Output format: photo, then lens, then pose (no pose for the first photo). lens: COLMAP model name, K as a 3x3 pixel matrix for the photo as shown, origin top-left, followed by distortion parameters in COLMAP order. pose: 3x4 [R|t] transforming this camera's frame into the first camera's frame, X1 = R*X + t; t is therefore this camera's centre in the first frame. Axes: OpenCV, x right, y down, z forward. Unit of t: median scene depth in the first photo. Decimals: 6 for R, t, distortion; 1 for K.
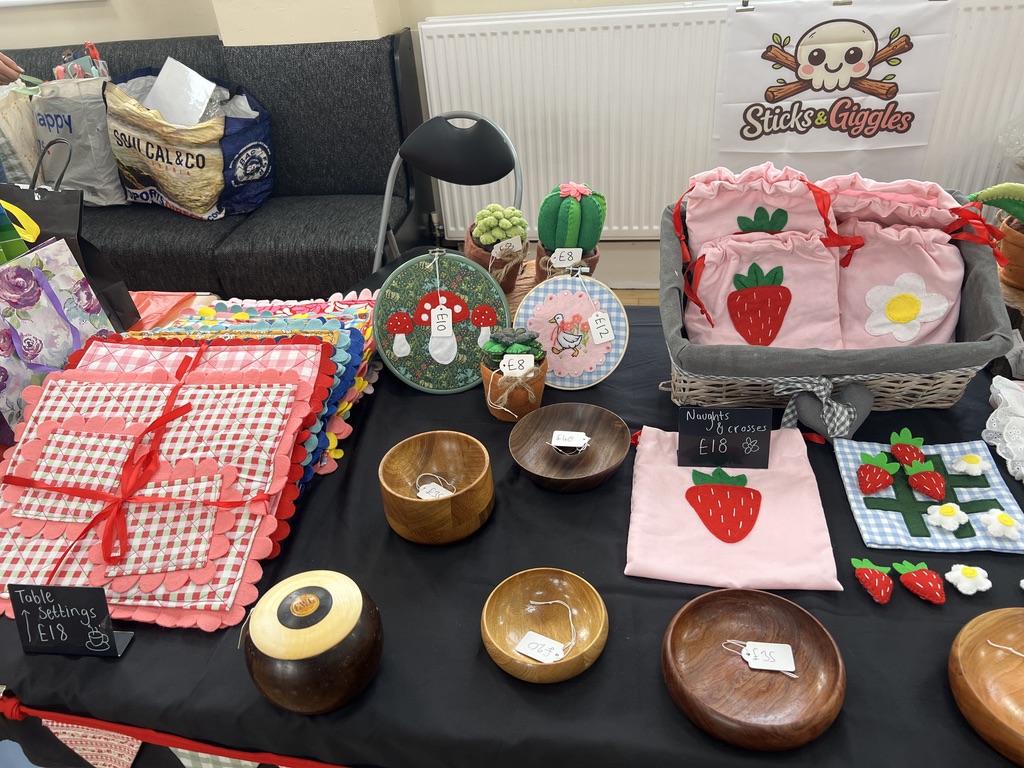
lens RADIAL K [[759.8, 0, 508.1], [0, 759.8, 392.8], [0, 0, 1]] dist [0.050547, -0.059516]
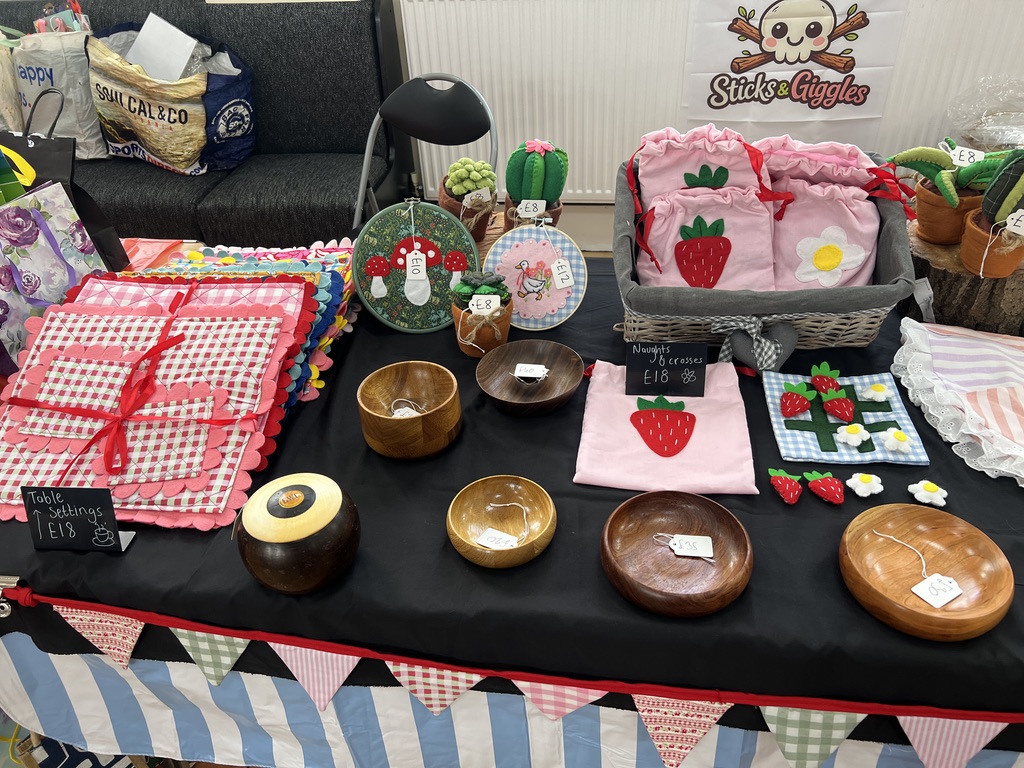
lens RADIAL K [[759.6, 0, 520.7], [0, 759.6, 380.3], [0, 0, 1]] dist [0.046852, -0.055232]
pose [[0.999117, 0.008932, 0.041043, 0.019813], [-0.009905, 0.999673, 0.023567, 0.045842], [-0.040819, -0.023953, 0.998879, -0.103159]]
